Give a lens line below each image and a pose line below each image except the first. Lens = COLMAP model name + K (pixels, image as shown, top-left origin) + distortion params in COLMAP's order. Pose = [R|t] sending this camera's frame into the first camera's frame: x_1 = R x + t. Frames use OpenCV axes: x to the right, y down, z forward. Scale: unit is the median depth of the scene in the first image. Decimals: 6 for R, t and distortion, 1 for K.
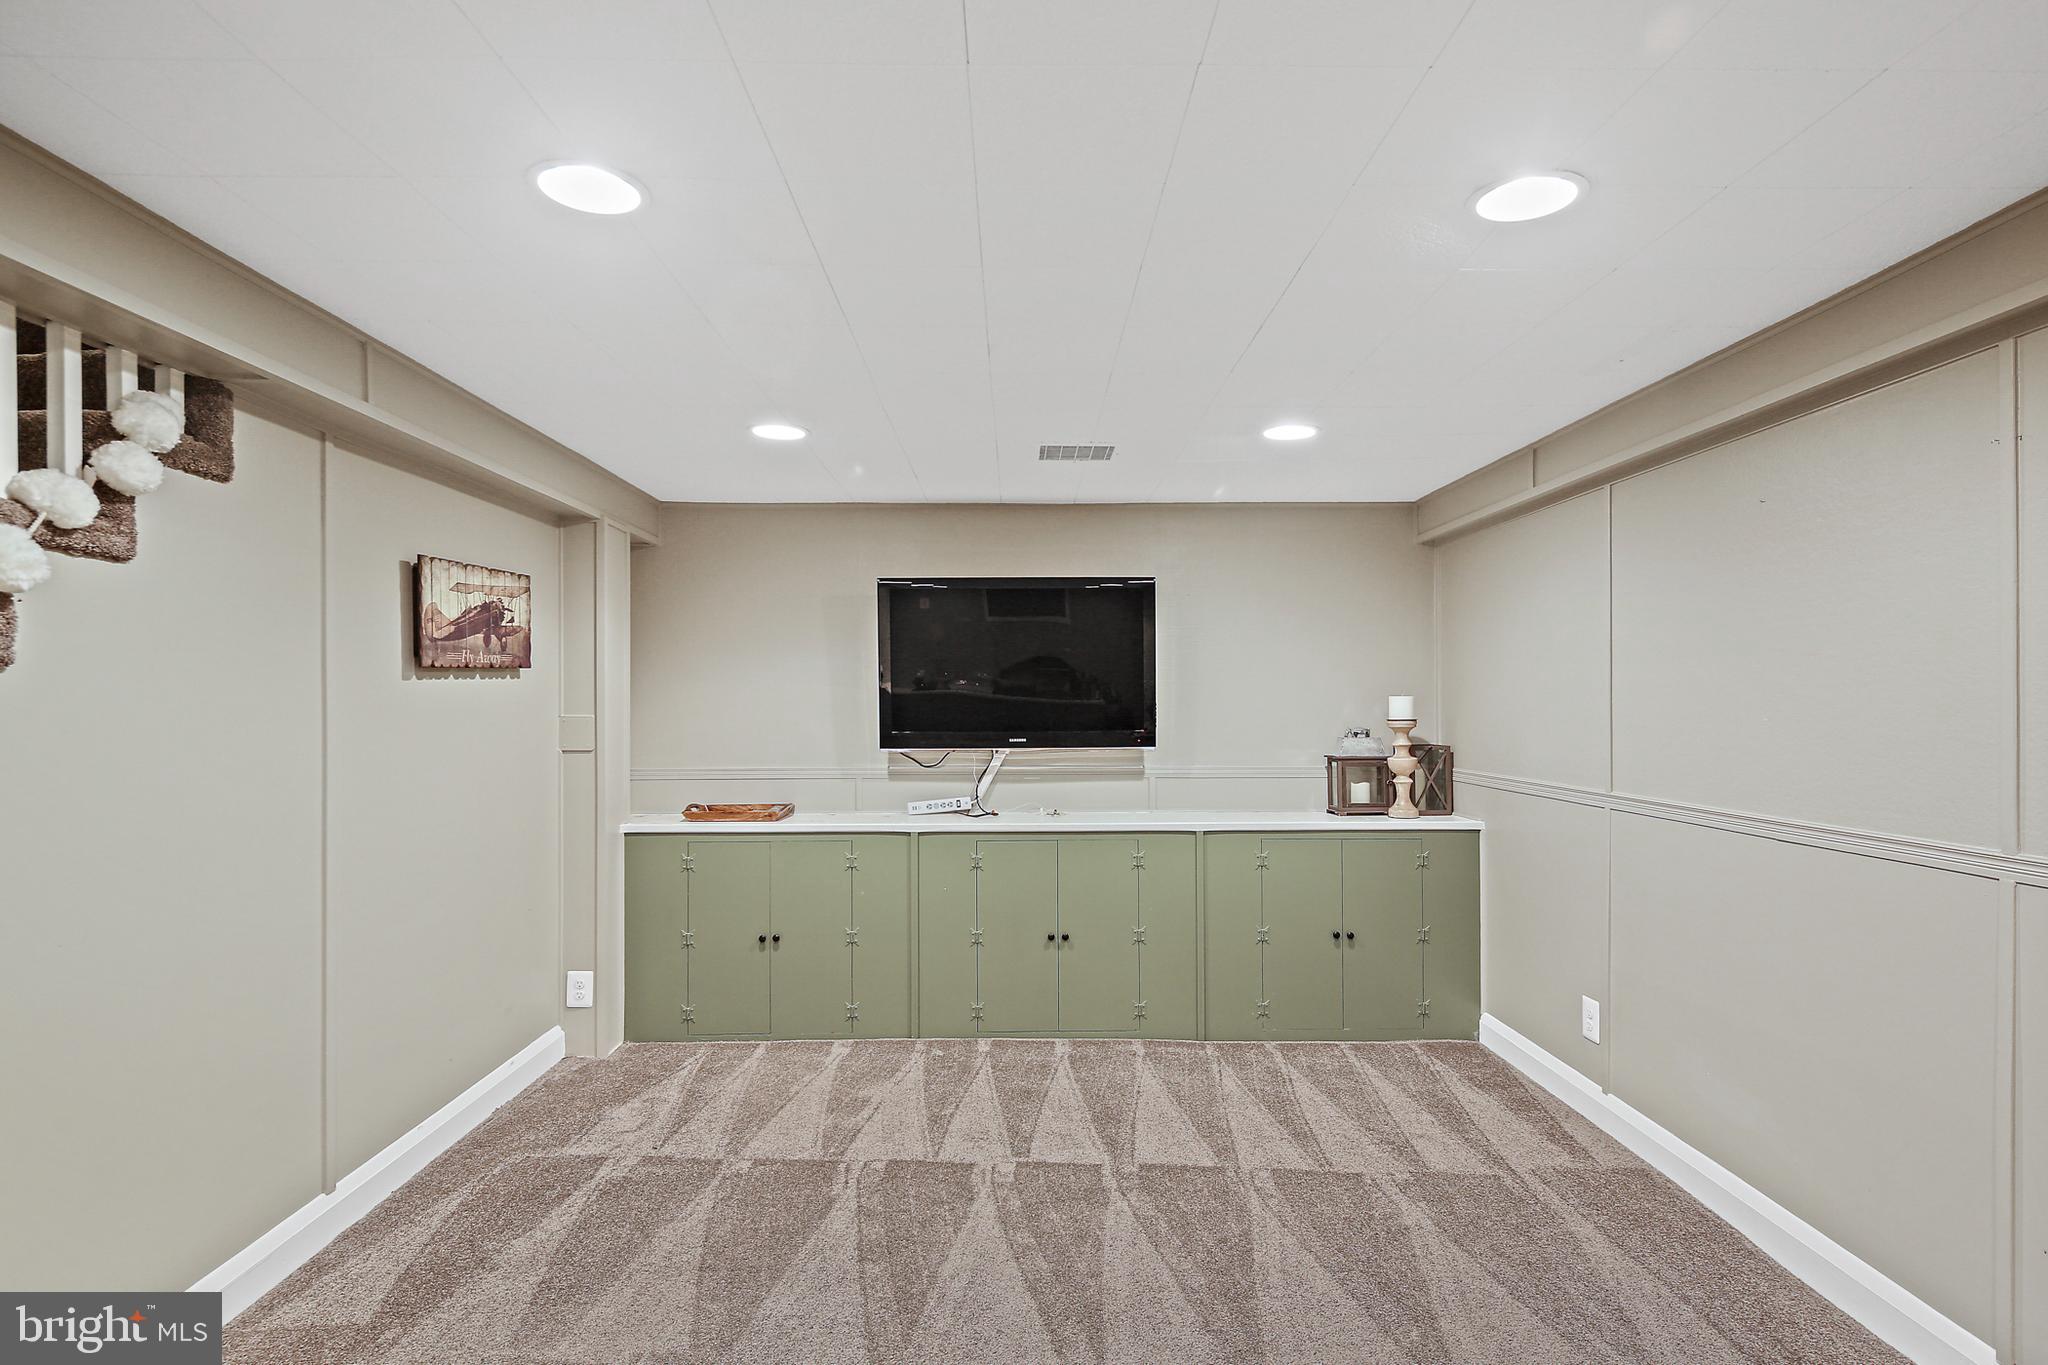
lens RADIAL K [[1001.8, 0, 1029.5], [0, 1001.8, 703.2], [0, 0, 1]] dist [0.002633, -0.002704]
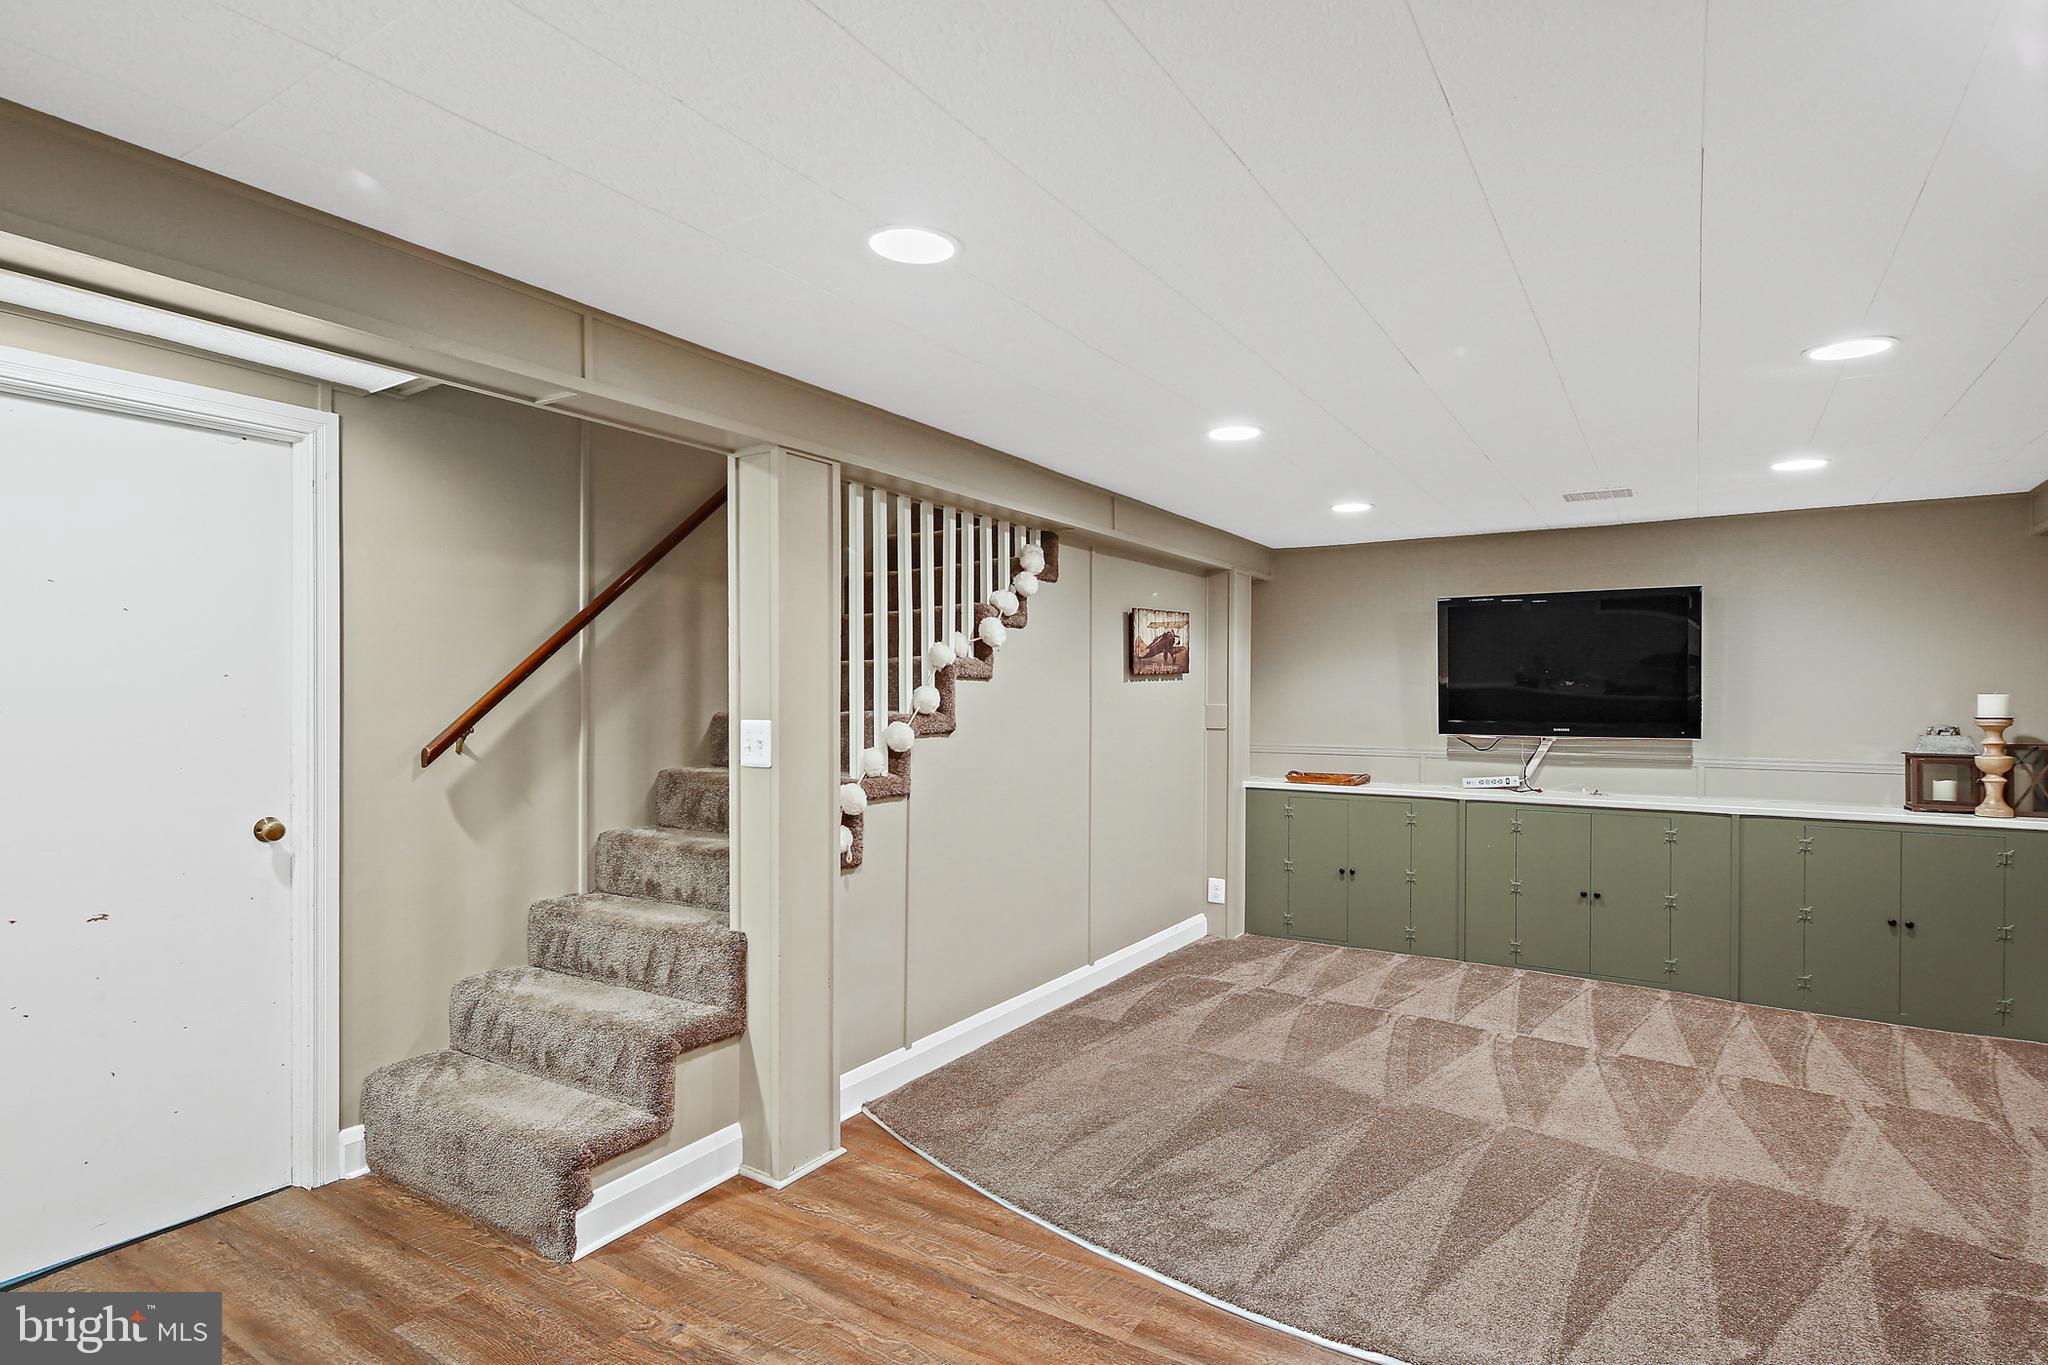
lens RADIAL K [[1001.8, 0, 1029.5], [0, 1001.8, 703.2], [0, 0, 1]] dist [0.002633, -0.002704]
pose [[0.828487, 0.009670, -0.559925, 0.158736], [-0.006165, 0.999948, 0.008146, -0.000302], [0.559975, -0.003297, 0.828503, -0.406884]]
